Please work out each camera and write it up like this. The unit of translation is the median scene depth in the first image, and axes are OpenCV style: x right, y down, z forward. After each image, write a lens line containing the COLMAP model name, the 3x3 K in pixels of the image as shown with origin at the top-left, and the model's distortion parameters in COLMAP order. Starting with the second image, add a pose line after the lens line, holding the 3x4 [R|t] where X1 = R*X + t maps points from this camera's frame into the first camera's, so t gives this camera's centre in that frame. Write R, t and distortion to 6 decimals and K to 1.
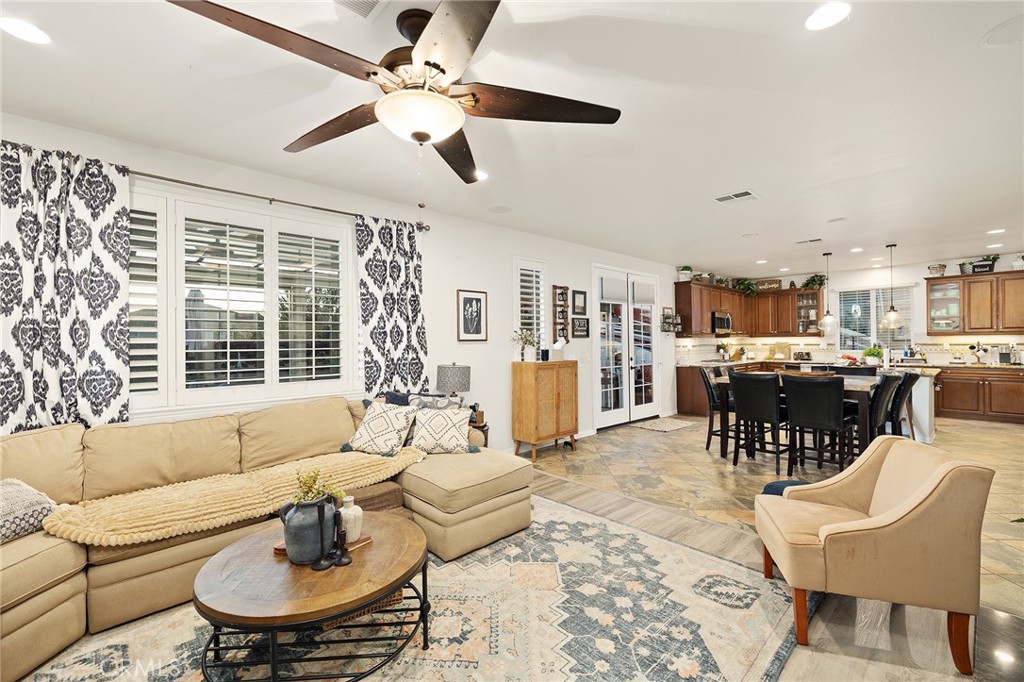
lens RADIAL K [[413.7, 0, 512.0], [0, 413.7, 341.0], [0, 0, 1]] dist [0.001373, 0.000191]
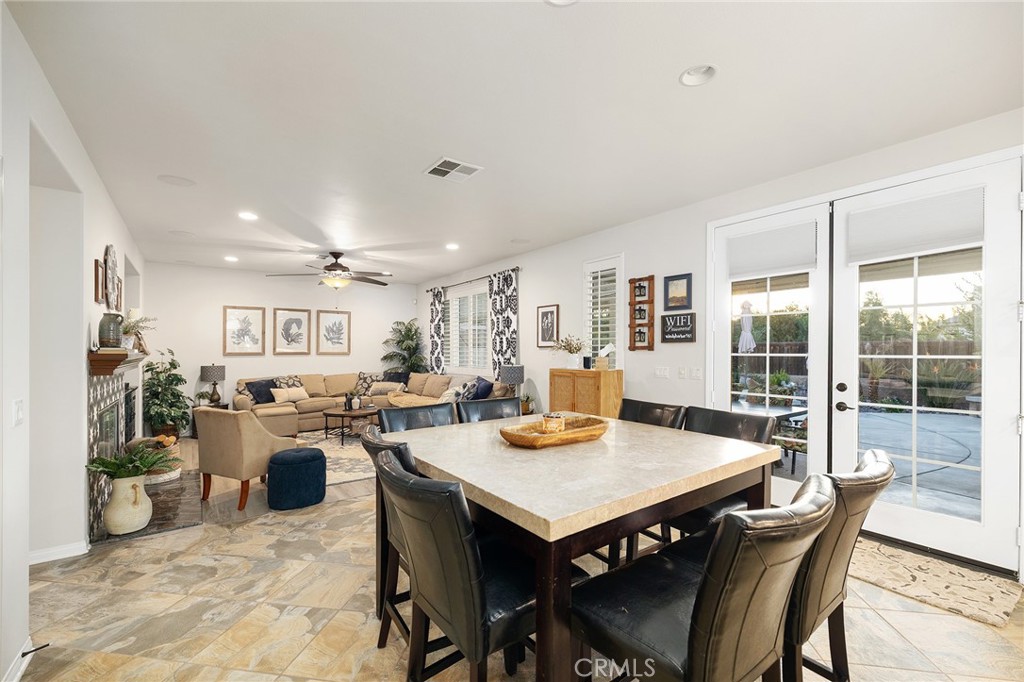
lens RADIAL K [[430.8, 0, 512.0], [0, 430.8, 341.0], [0, 0, 1]] dist [0.001801, 0.000505]
pose [[-0.085580, -0.008937, -0.996291, 1.449863], [0.005478, 0.999940, -0.009440, -0.008485], [0.996316, -0.006265, -0.085526, 1.253926]]
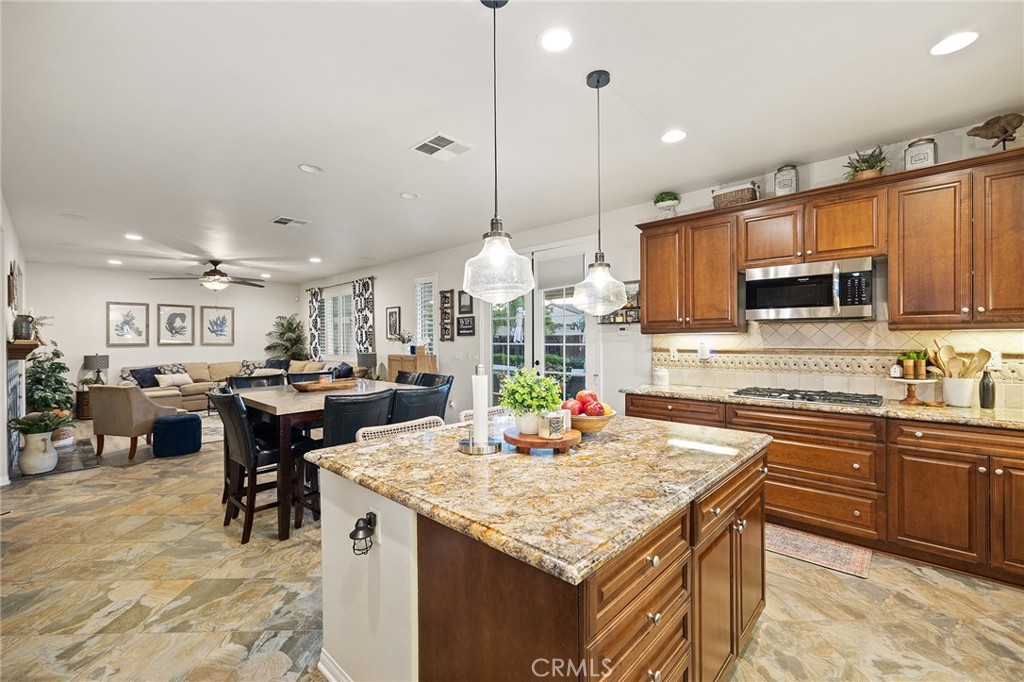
lens RADIAL K [[430.8, 0, 512.0], [0, 430.8, 341.0], [0, 0, 1]] dist [0.001801, 0.000505]
pose [[0.094621, 0.012045, -0.995440, 1.984008], [0.004312, 0.999912, 0.012509, -0.013233], [0.995504, -0.005476, 0.094561, 1.619995]]
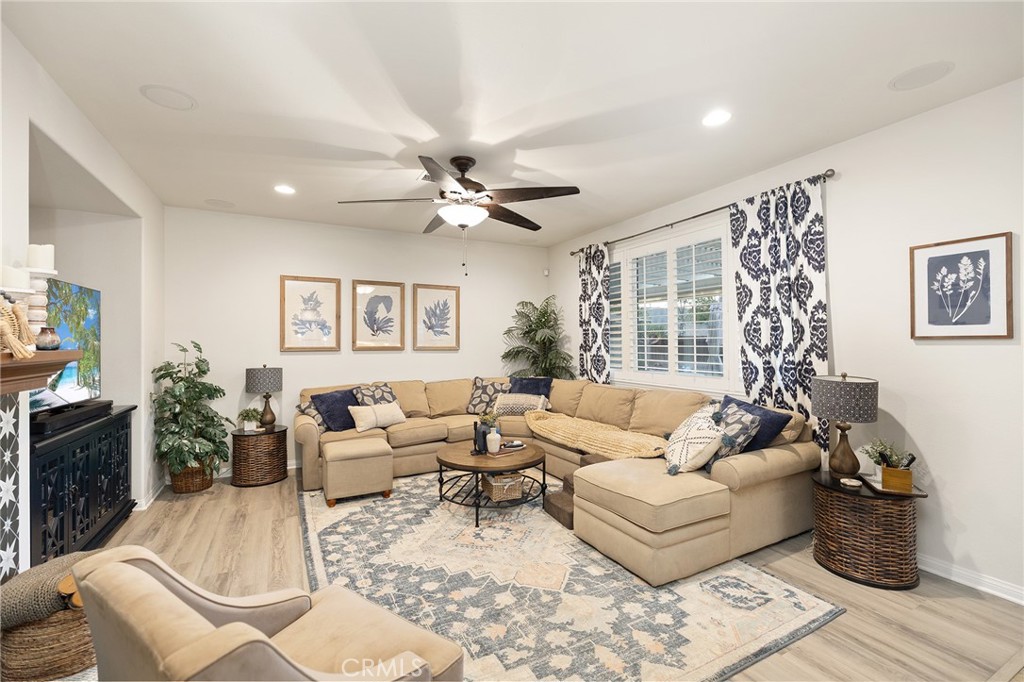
lens RADIAL K [[417.6, 0, 512.0], [0, 417.6, 341.0], [0, 0, 1]] dist [0.001508, 0.000298]
pose [[-0.224996, 0.007559, -0.974330, 0.661877], [0.005865, 0.999962, 0.006404, -0.004596], [0.974342, -0.004273, -0.225032, 0.726497]]
